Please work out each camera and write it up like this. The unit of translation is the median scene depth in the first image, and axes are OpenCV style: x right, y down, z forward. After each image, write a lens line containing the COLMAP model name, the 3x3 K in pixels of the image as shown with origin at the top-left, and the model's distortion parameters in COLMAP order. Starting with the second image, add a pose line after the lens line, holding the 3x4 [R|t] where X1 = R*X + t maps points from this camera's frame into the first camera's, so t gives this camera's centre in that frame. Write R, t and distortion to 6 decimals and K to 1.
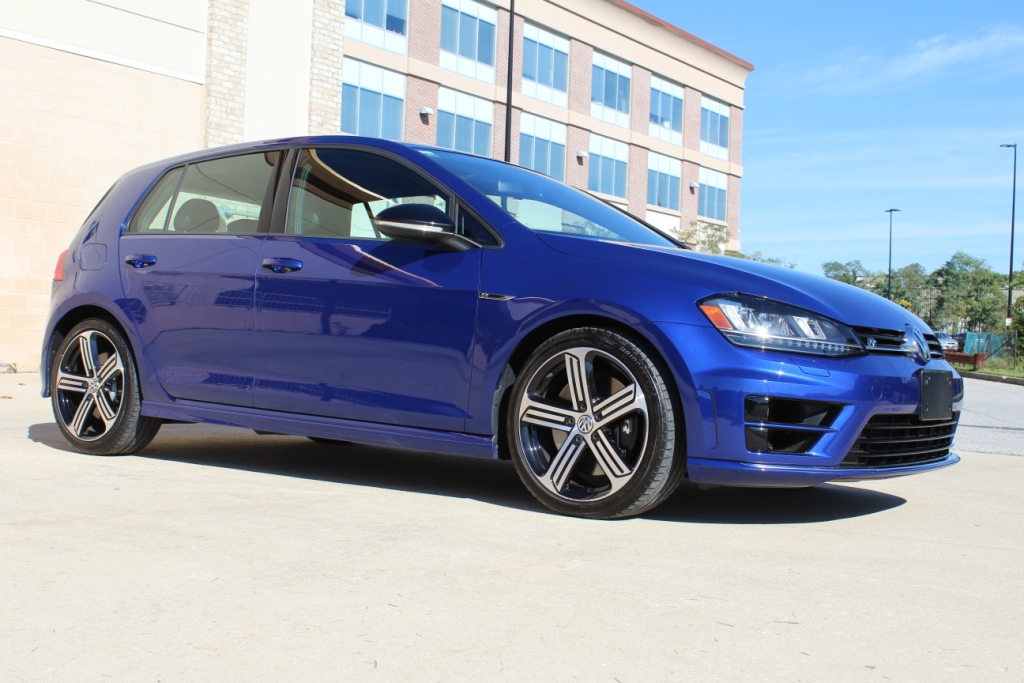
lens RADIAL K [[1247.6, 0, 512.0], [0, 1247.6, 341.5], [0, 0, 1]] dist [-0.076121, 0.067871]
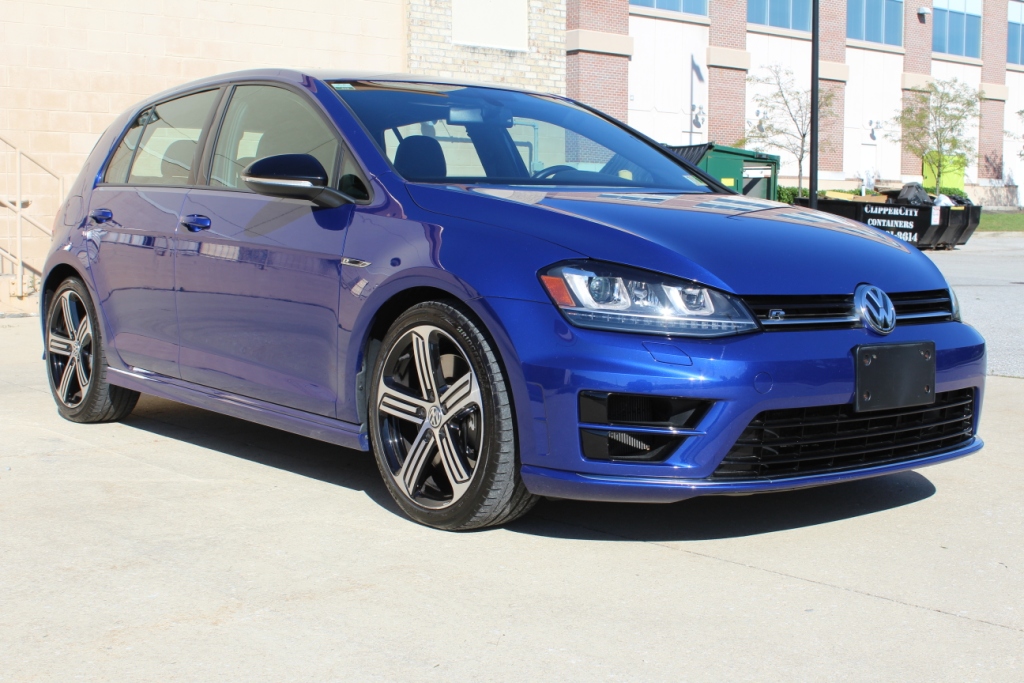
lens RADIAL K [[1352.1, 0, 512.0], [0, 1352.1, 341.5], [0, 0, 1]] dist [-0.074683, 0.127140]
pose [[0.964697, -0.011503, -0.263112, 0.349045], [0.033218, 0.996381, 0.078235, -0.053602], [0.261260, -0.084213, 0.961588, 0.144268]]
